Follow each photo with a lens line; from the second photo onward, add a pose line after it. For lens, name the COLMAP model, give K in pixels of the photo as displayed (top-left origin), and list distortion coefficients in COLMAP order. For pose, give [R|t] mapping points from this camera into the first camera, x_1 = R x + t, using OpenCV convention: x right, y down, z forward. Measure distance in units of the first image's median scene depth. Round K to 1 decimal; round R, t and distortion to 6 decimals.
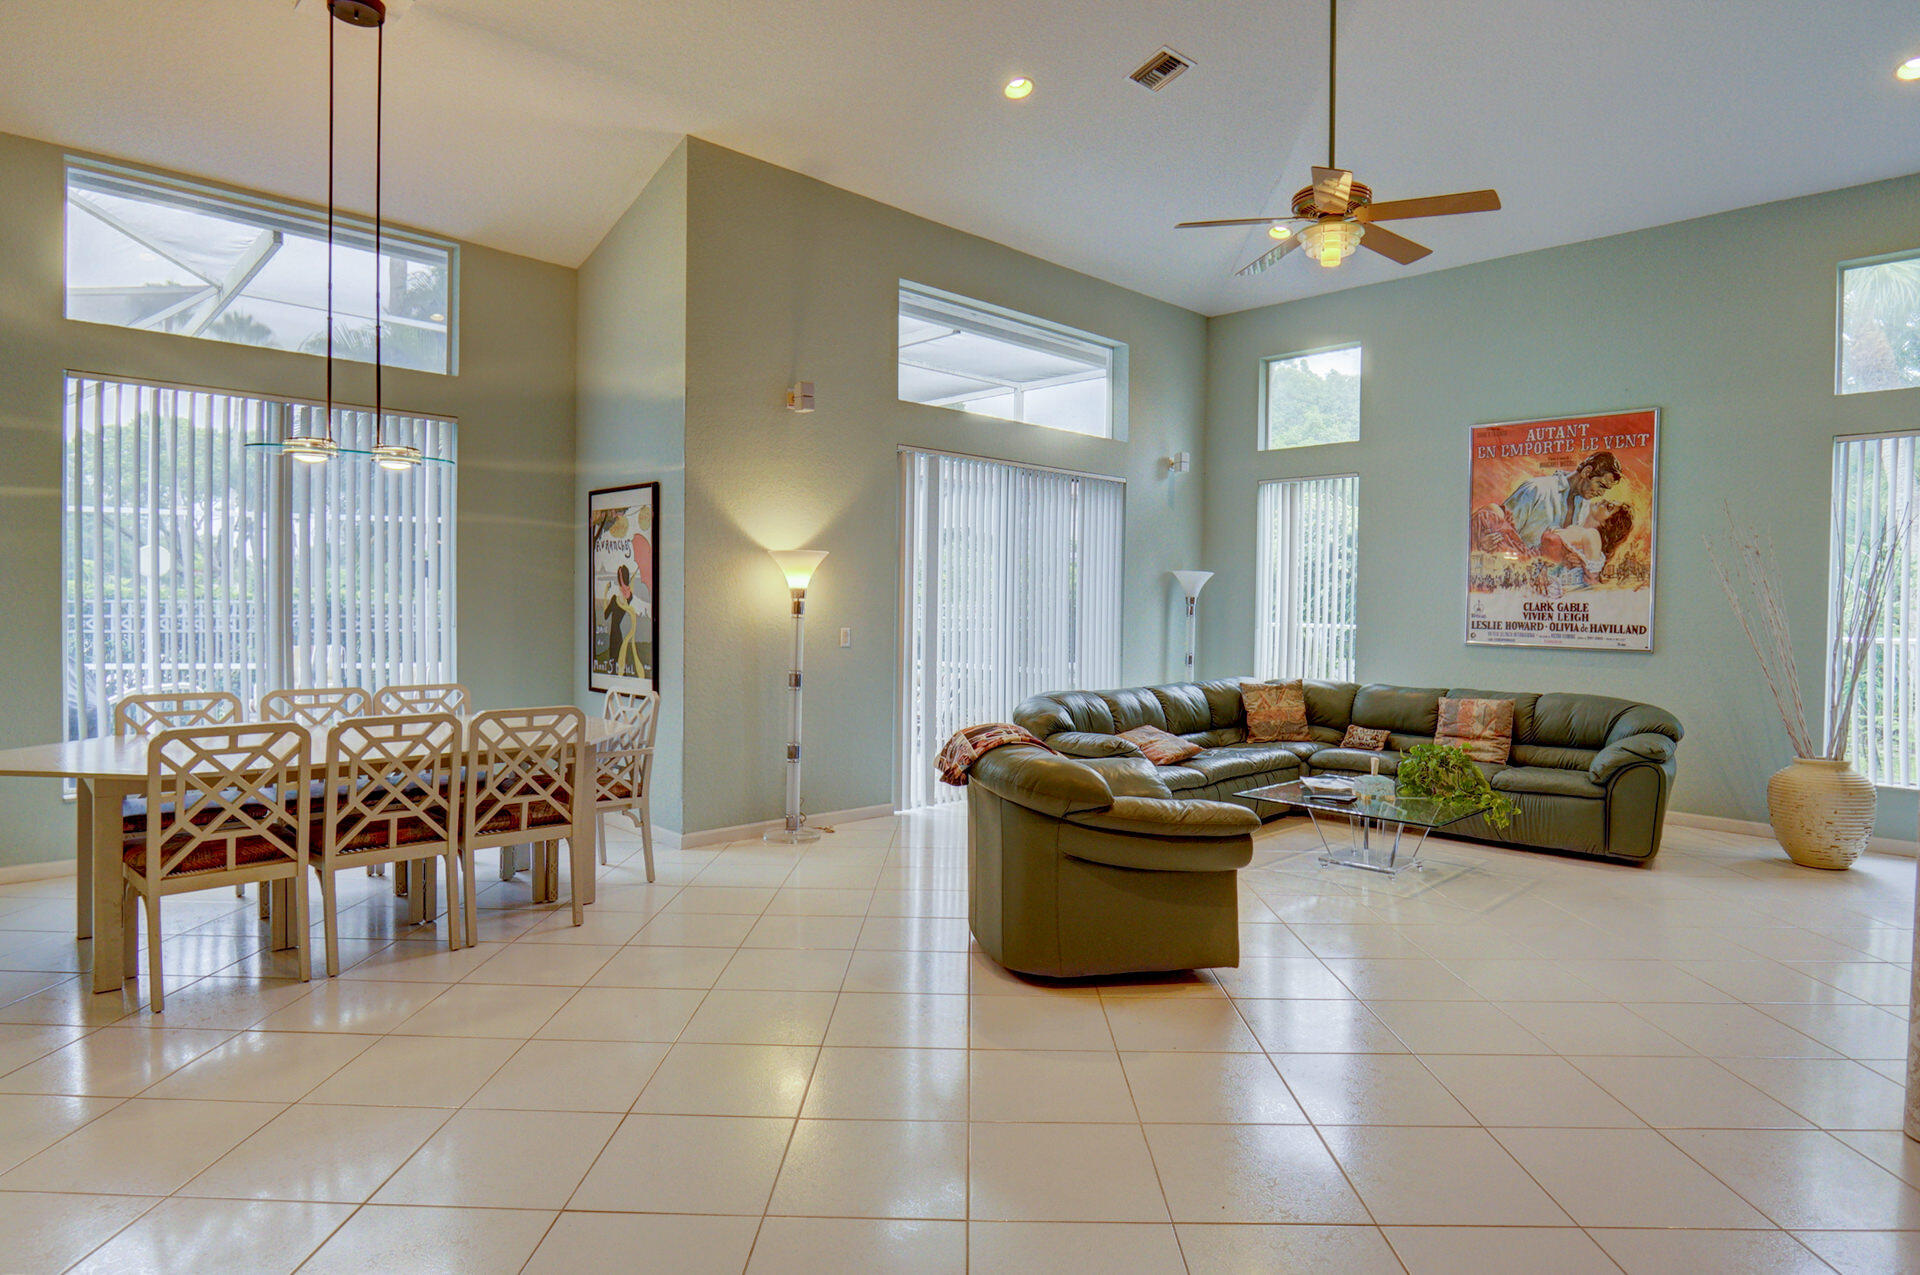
lens RADIAL K [[1042.5, 0, 948.2], [0, 1042.5, 624.8], [0, 0, 1]] dist [-0.031942, 0.005537]
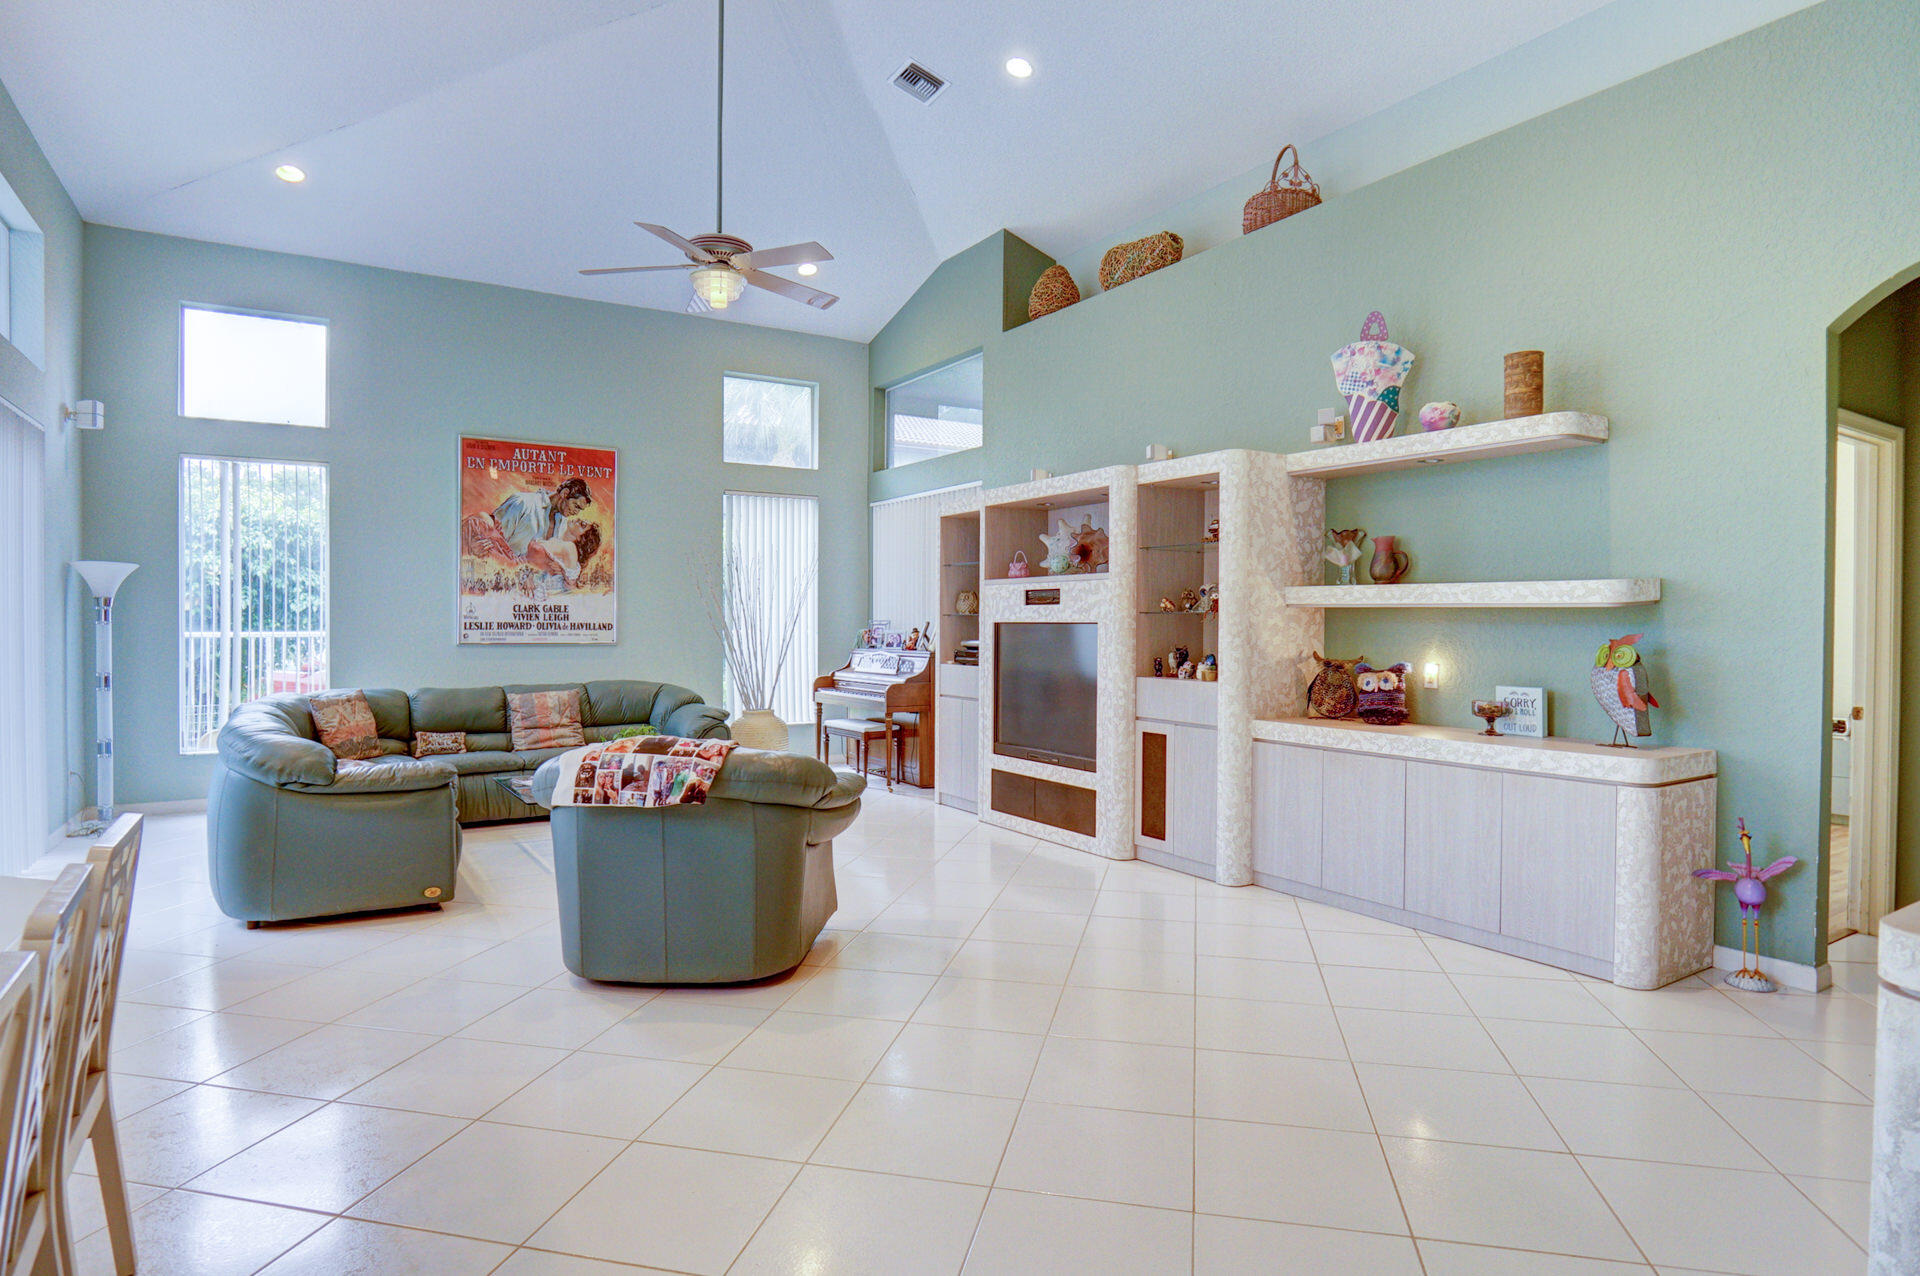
lens RADIAL K [[1042.5, 0, 956.2], [0, 1042.5, 633.6], [0, 0, 1]] dist [-0.031942, 0.005537]
pose [[0.195969, -0.023621, 0.980326, -0.452682], [0.020919, 0.999583, 0.019903, -0.002863], [-0.980387, 0.016607, 0.196381, 0.332046]]
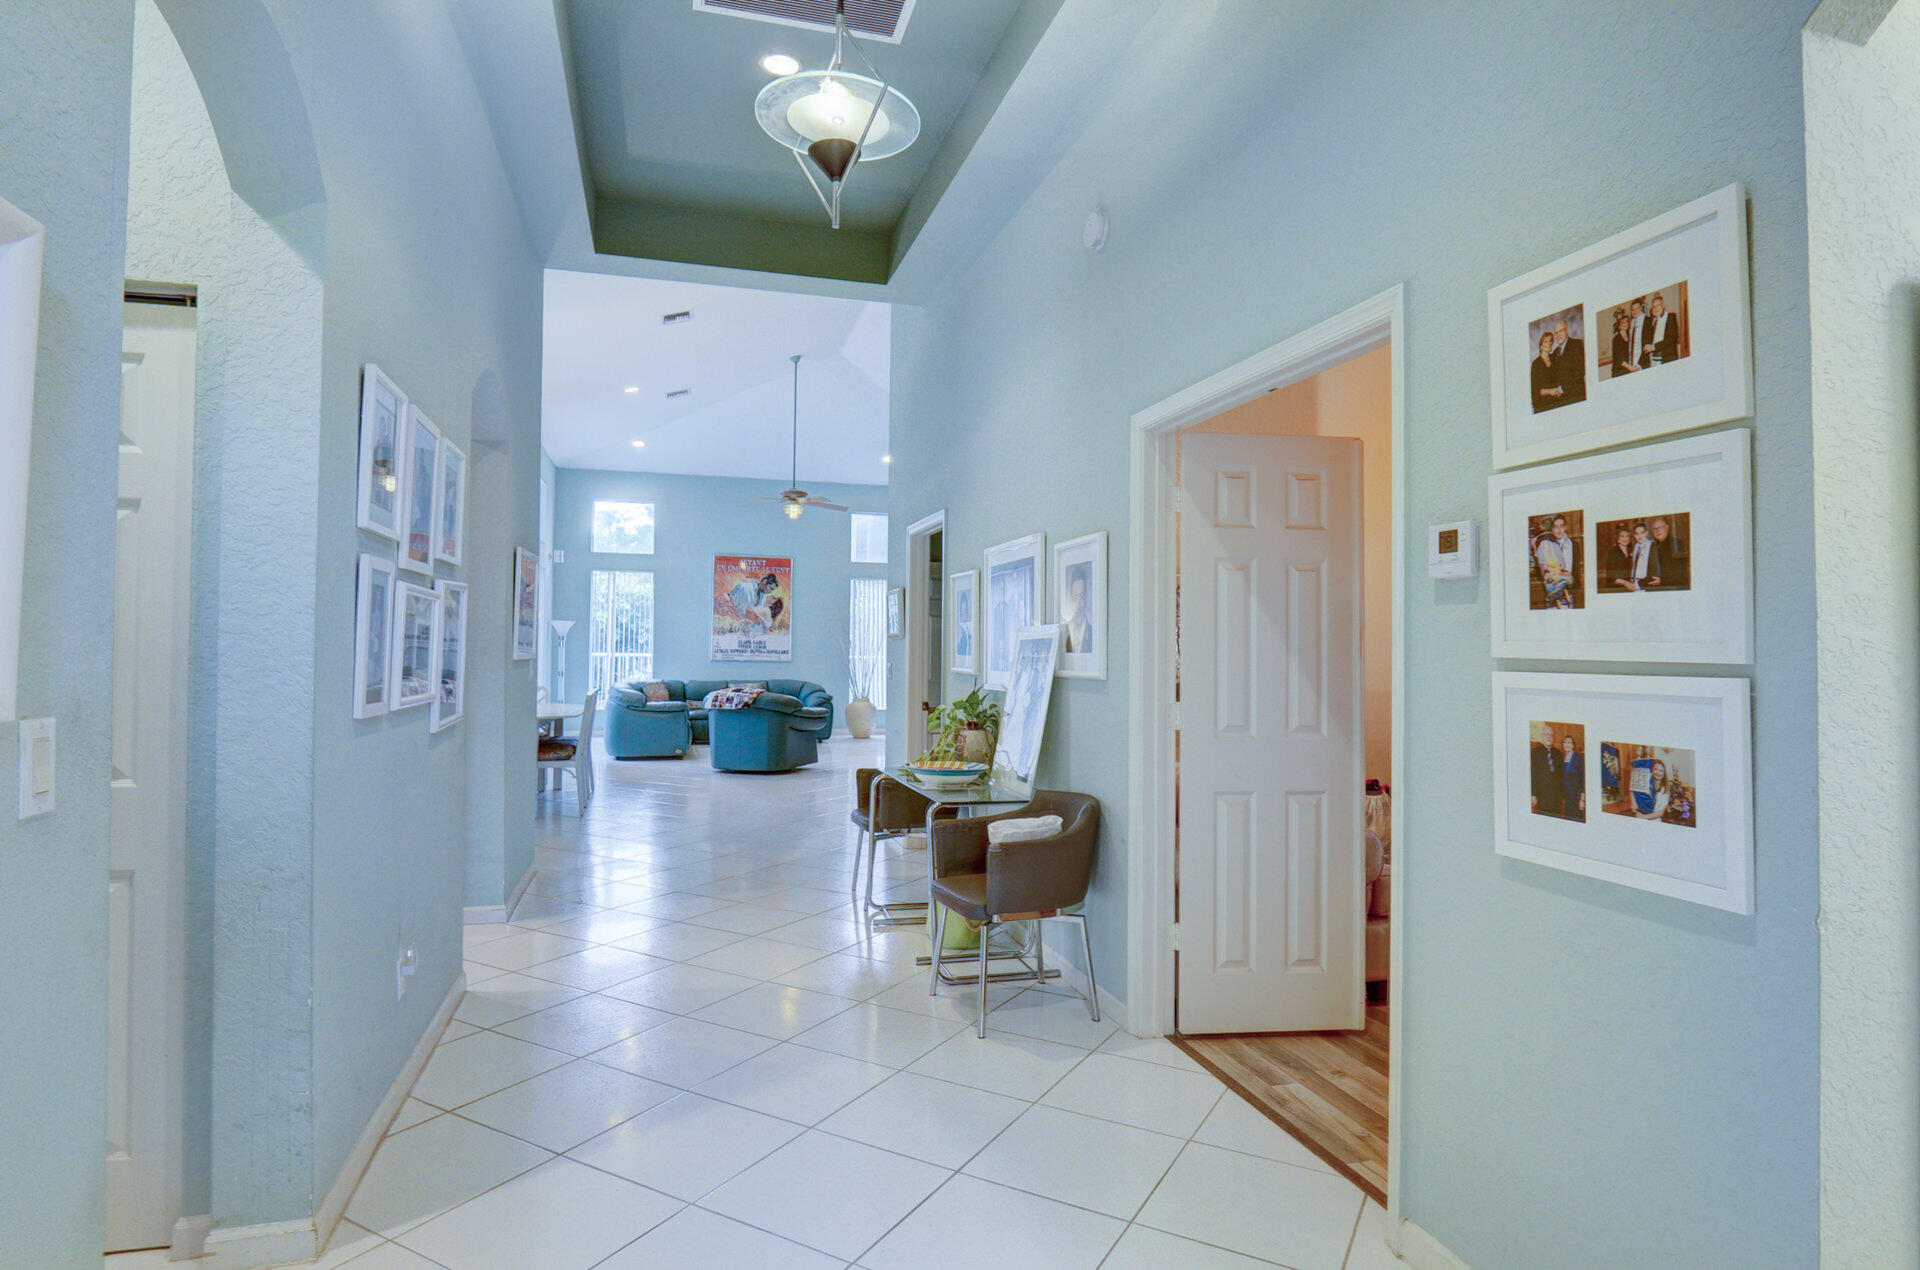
lens RADIAL K [[1062.1, 0, 964.0], [0, 1062.1, 631.3], [0, 0, 1]] dist [-0.032231, 0.006427]
pose [[0.463809, 0.008569, 0.885894, -1.220952], [0.013763, 0.999763, -0.016876, 0.003848], [-0.885828, 0.020020, 0.463581, -0.451673]]
